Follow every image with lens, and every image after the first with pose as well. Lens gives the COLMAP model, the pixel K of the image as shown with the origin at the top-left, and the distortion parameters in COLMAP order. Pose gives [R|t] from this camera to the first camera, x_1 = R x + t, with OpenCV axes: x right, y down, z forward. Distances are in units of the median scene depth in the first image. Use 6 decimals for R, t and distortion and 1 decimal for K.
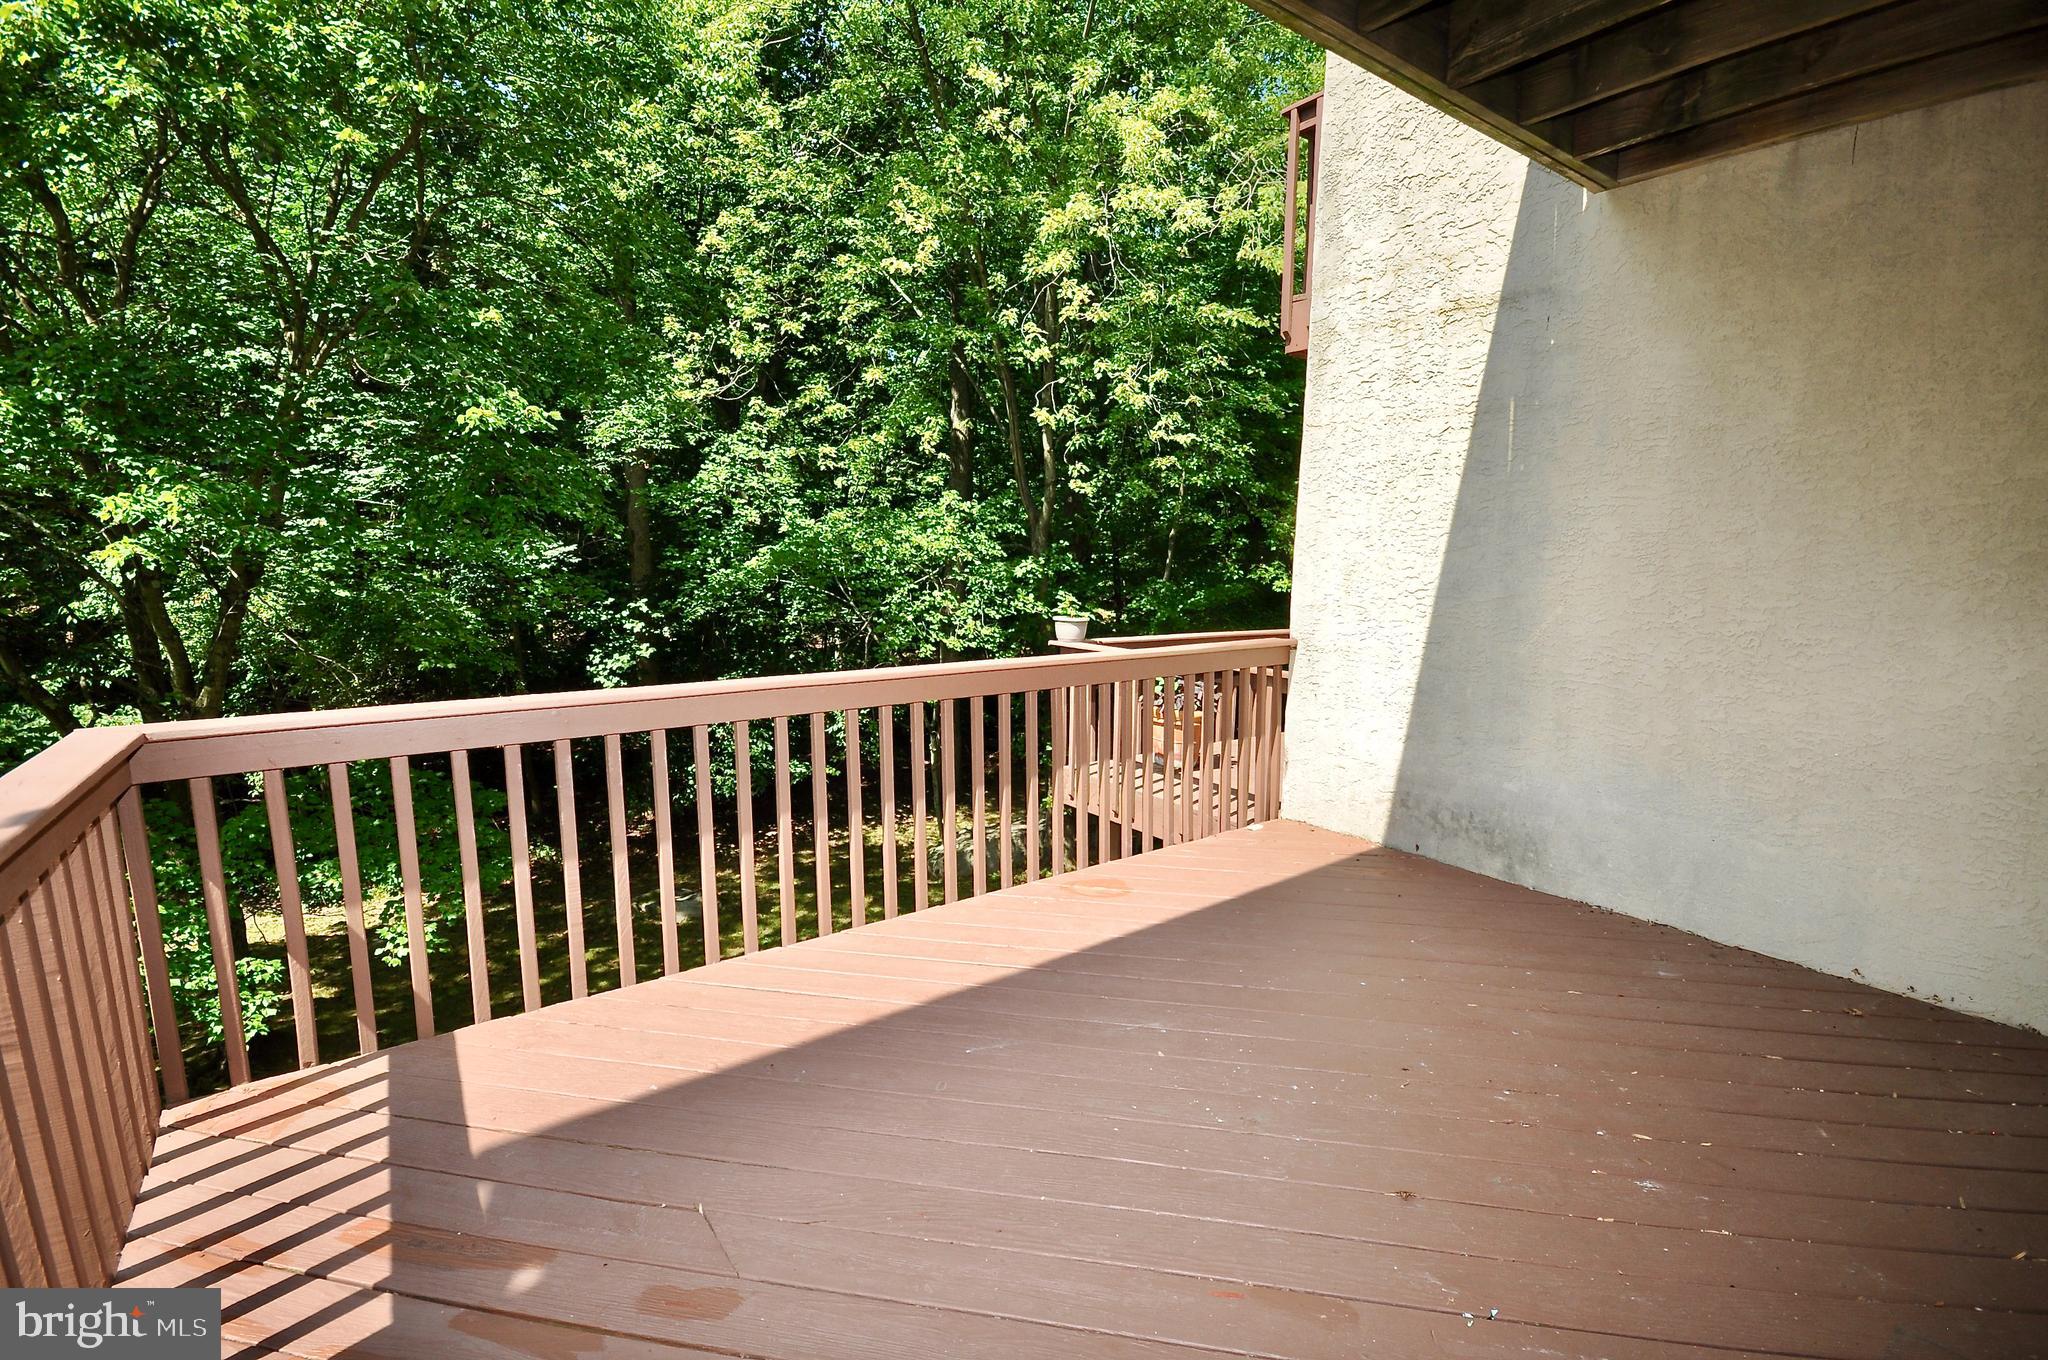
lens RADIAL K [[898.4, 0, 1024.0], [0, 898.4, 680.0], [0, 0, 1]] dist [0.014316, -0.016666]
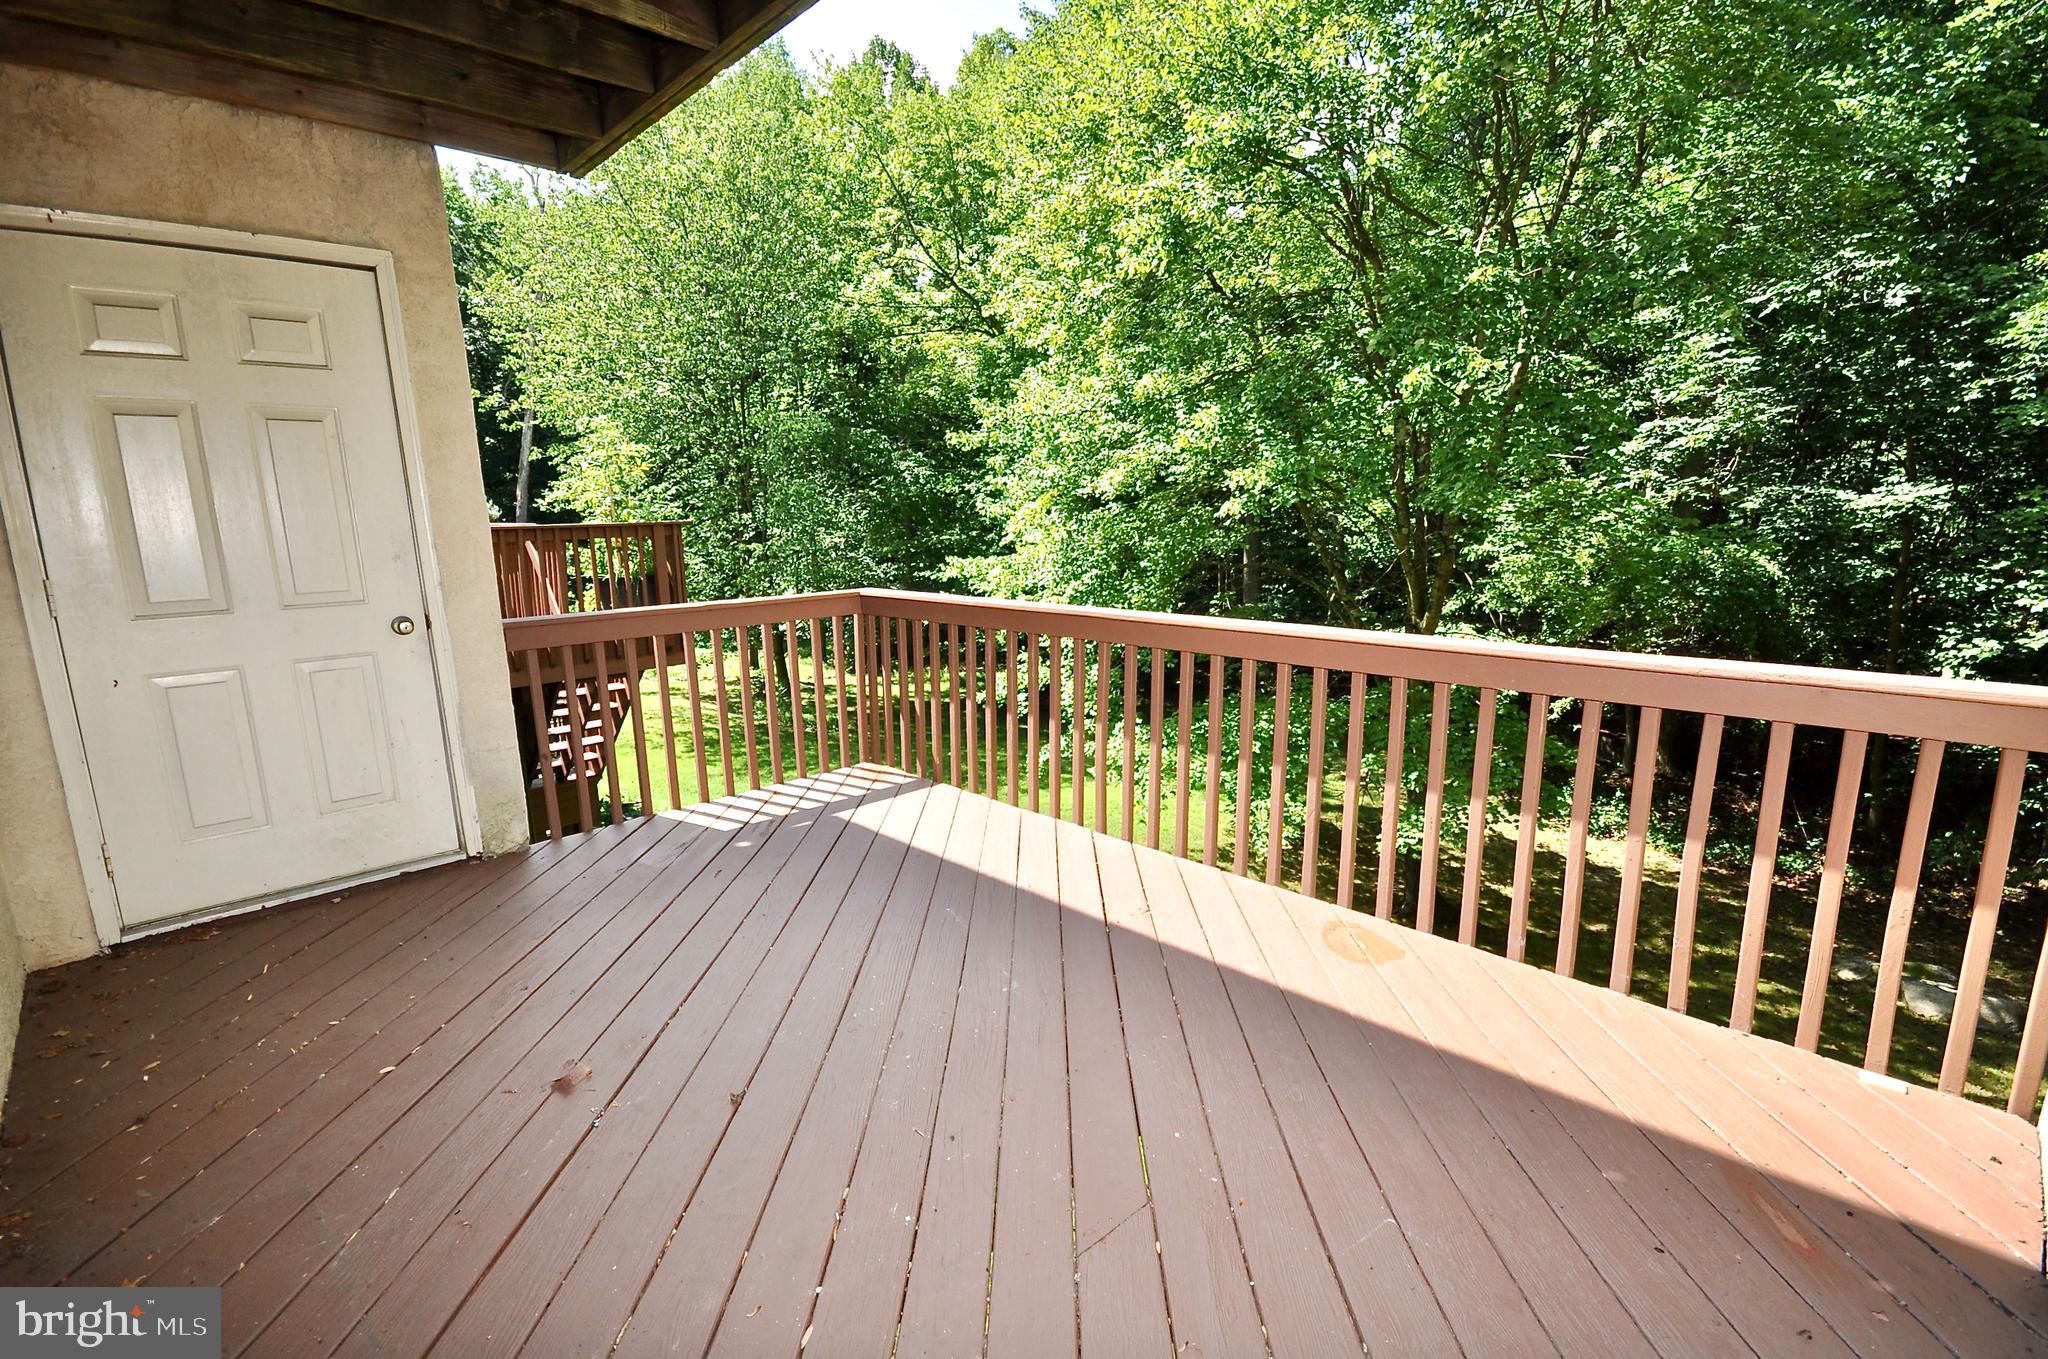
lens RADIAL K [[938.1, 0, 1032.4], [0, 938.1, 625.5], [0, 0, 1]] dist [0.099541, -0.091439]
pose [[0.151146, 0.114518, -0.981856, 0.244786], [-0.123332, 0.987690, 0.096213, -0.022572], [0.980788, 0.106552, 0.163409, 0.180342]]
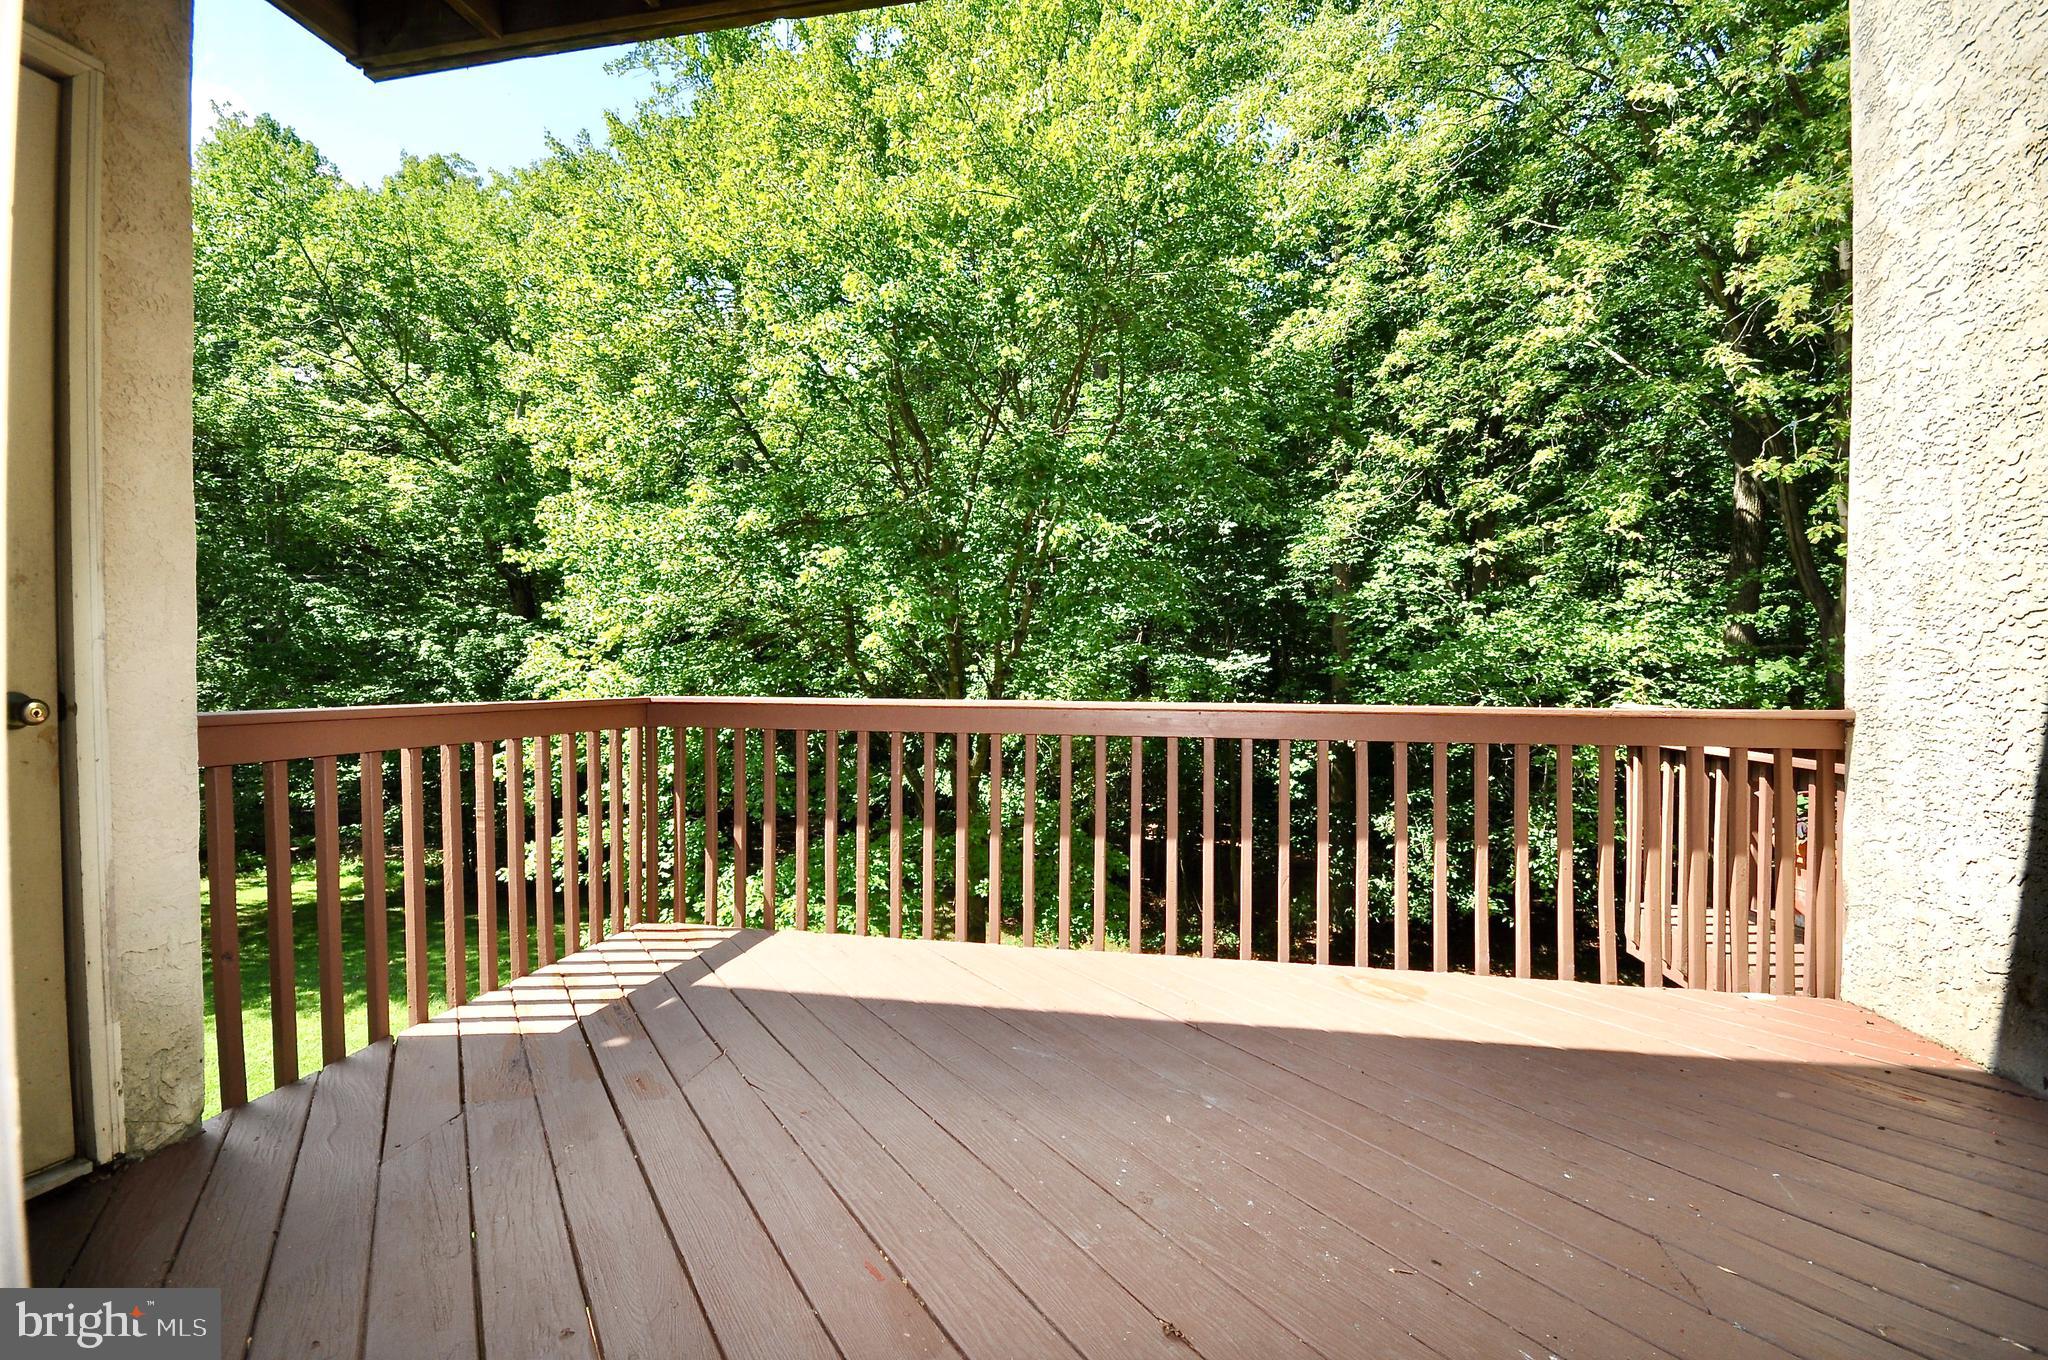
lens RADIAL K [[898.4, 0, 1024.0], [0, 898.4, 680.0], [0, 0, 1]] dist [0.014316, -0.016666]
pose [[0.684494, 0.001162, -0.729018, 0.140235], [-0.103852, 0.989955, -0.095932, 0.021249], [0.721583, 0.141375, 0.677739, 0.056276]]
